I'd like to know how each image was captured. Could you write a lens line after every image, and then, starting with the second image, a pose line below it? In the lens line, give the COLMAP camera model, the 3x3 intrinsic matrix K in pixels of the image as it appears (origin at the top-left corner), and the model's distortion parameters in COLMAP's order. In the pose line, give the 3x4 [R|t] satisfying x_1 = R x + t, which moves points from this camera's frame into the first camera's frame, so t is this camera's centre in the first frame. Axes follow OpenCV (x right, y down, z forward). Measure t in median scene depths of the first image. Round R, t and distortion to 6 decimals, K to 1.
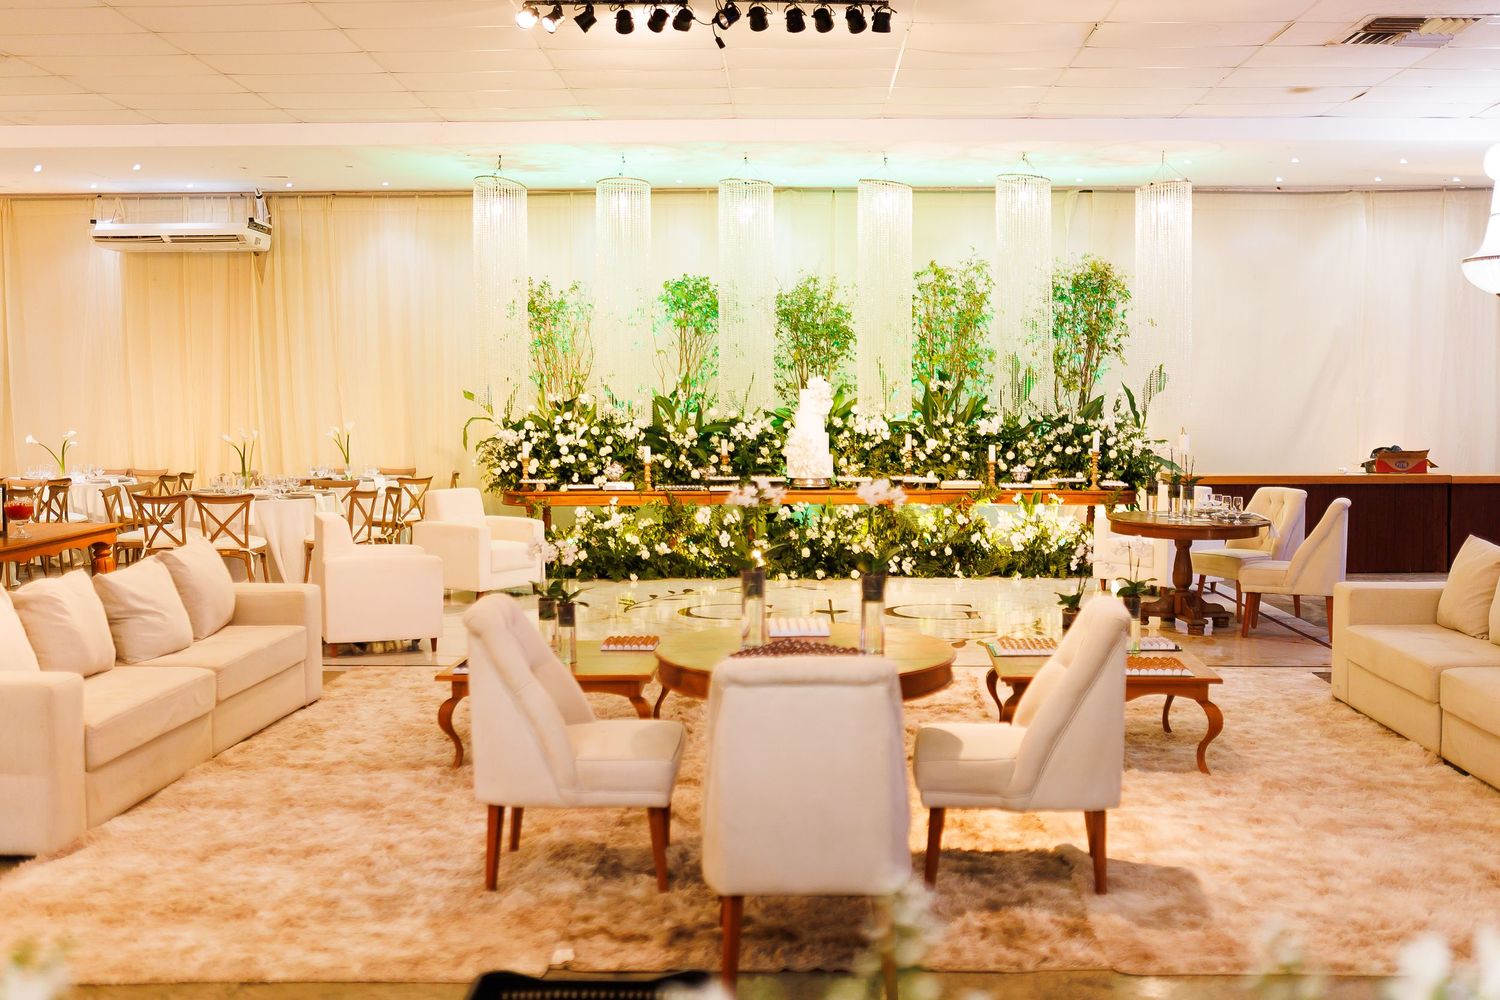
lens RADIAL K [[1771.9, 0, 795.7], [0, 1771.9, 440.8], [0, 0, 1]] dist [0.090595, 0.000000]
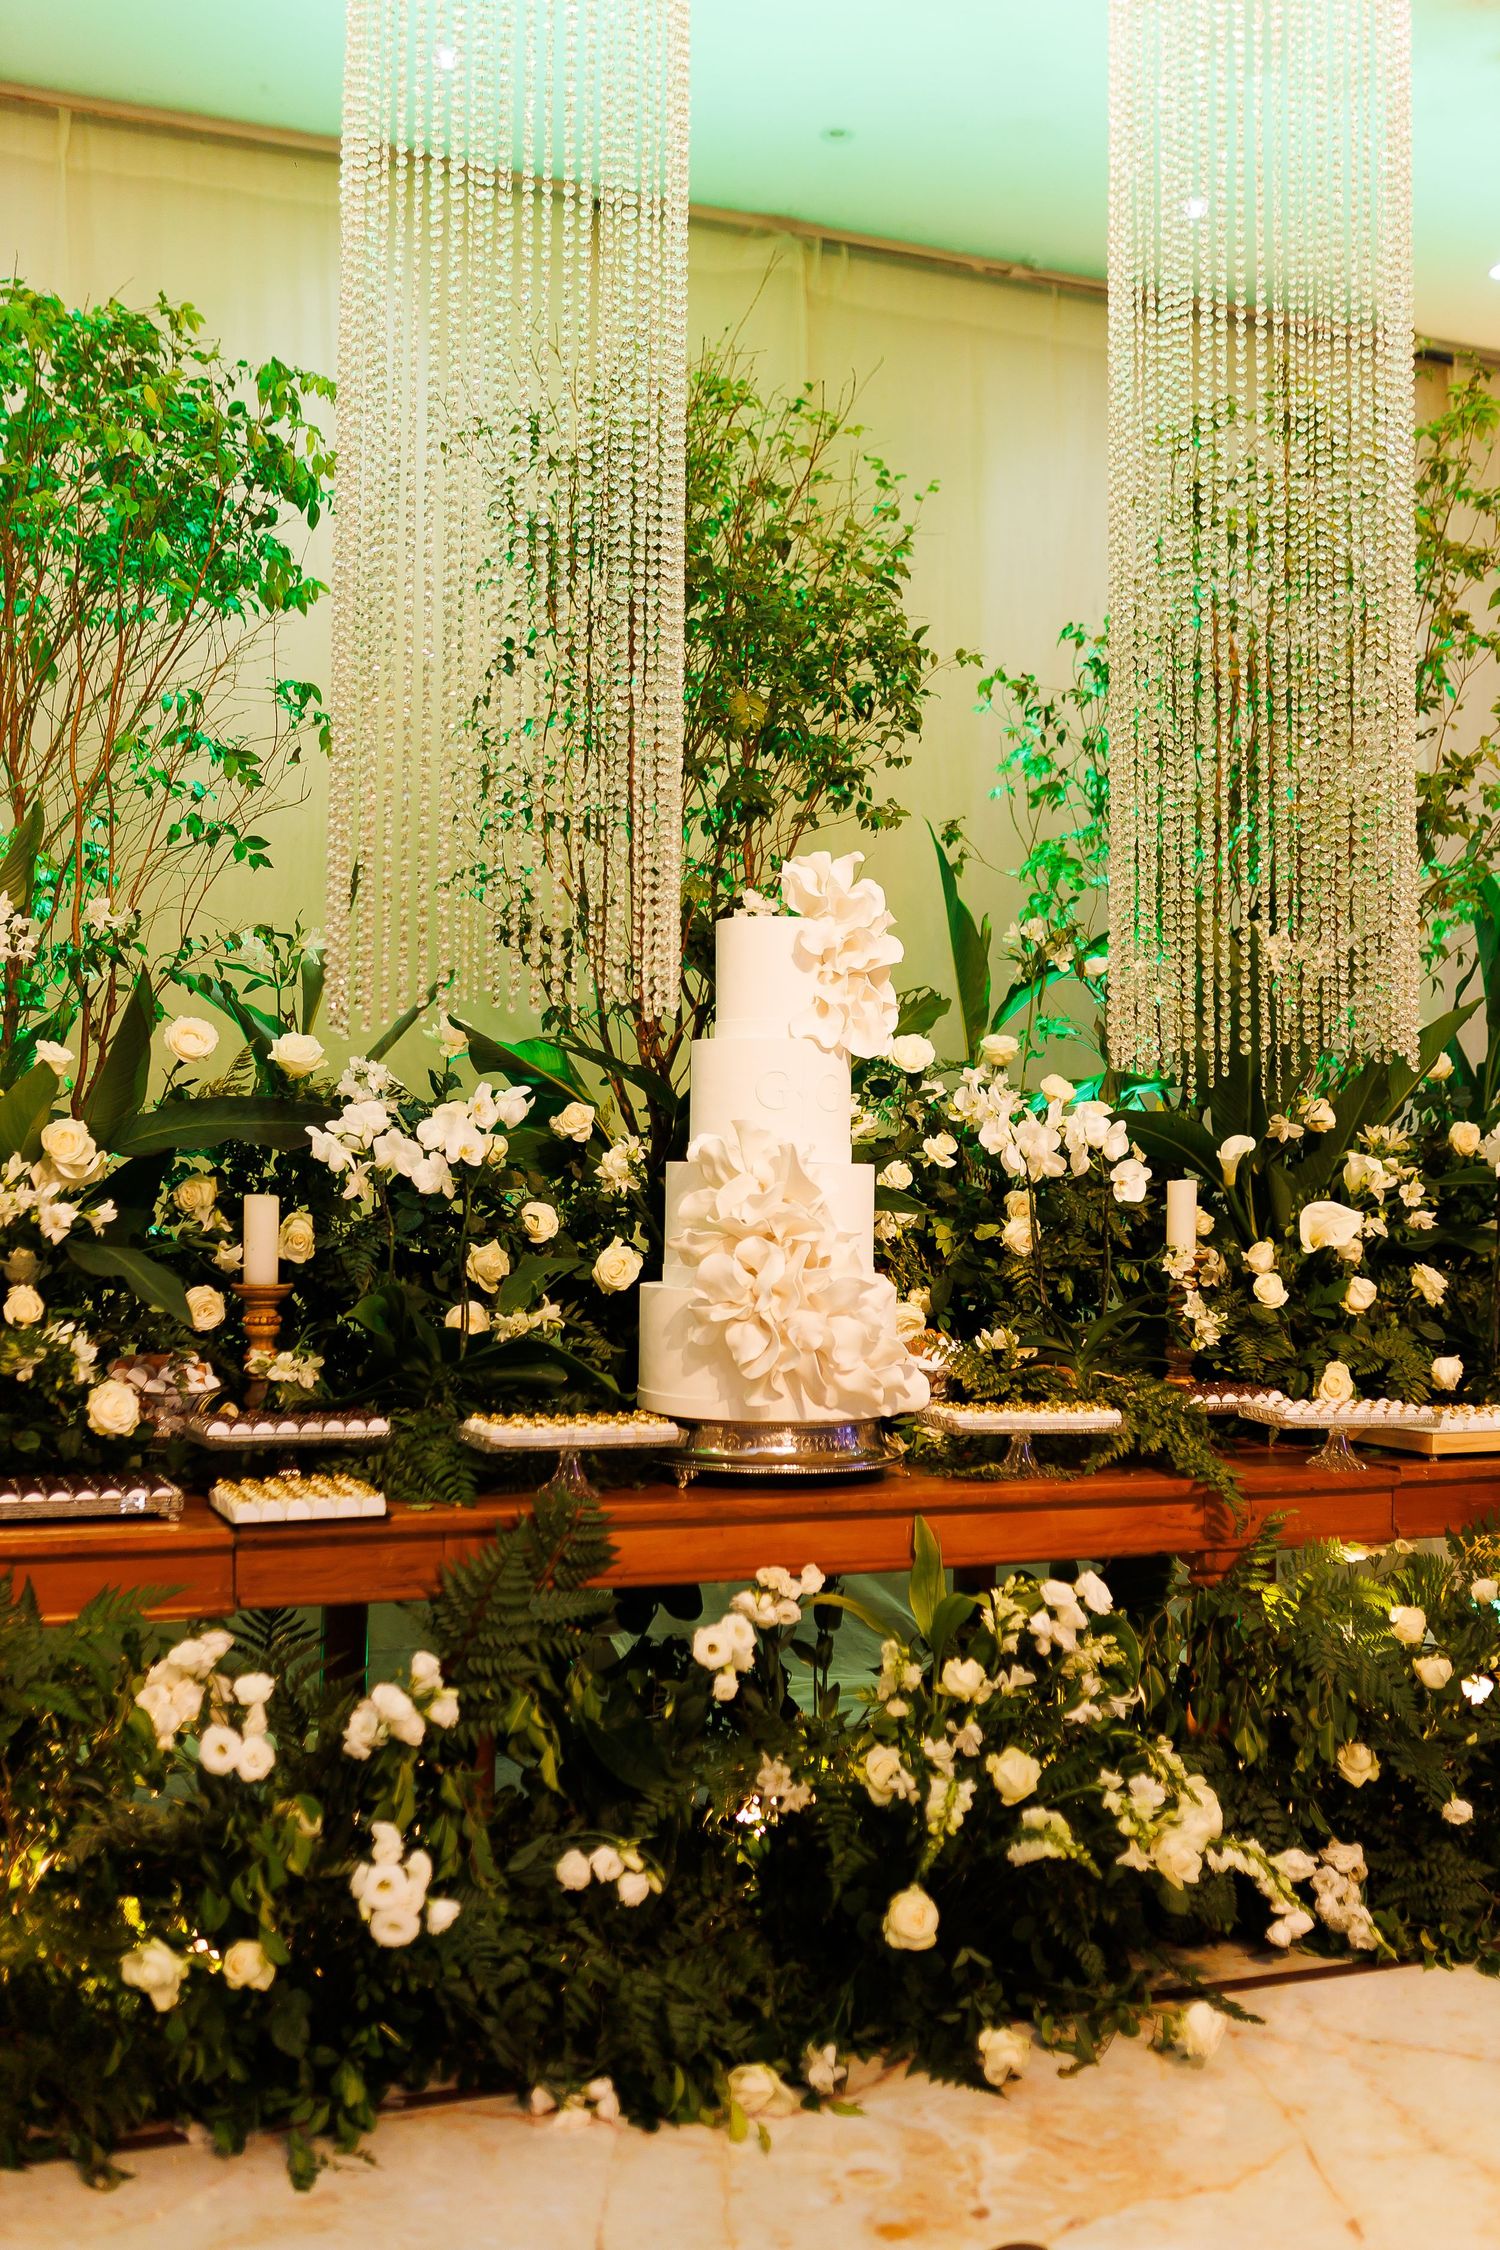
lens RADIAL K [[2330.9, 0, 812.8], [0, 2330.9, 1050.1], [0, 0, 1]] dist [-0.038597, 0.000000]
pose [[0.918492, 0.035685, 0.393827, -0.081864], [-0.002584, 0.996440, -0.084260, 0.004235], [-0.395432, 0.076375, 0.915314, 0.783584]]
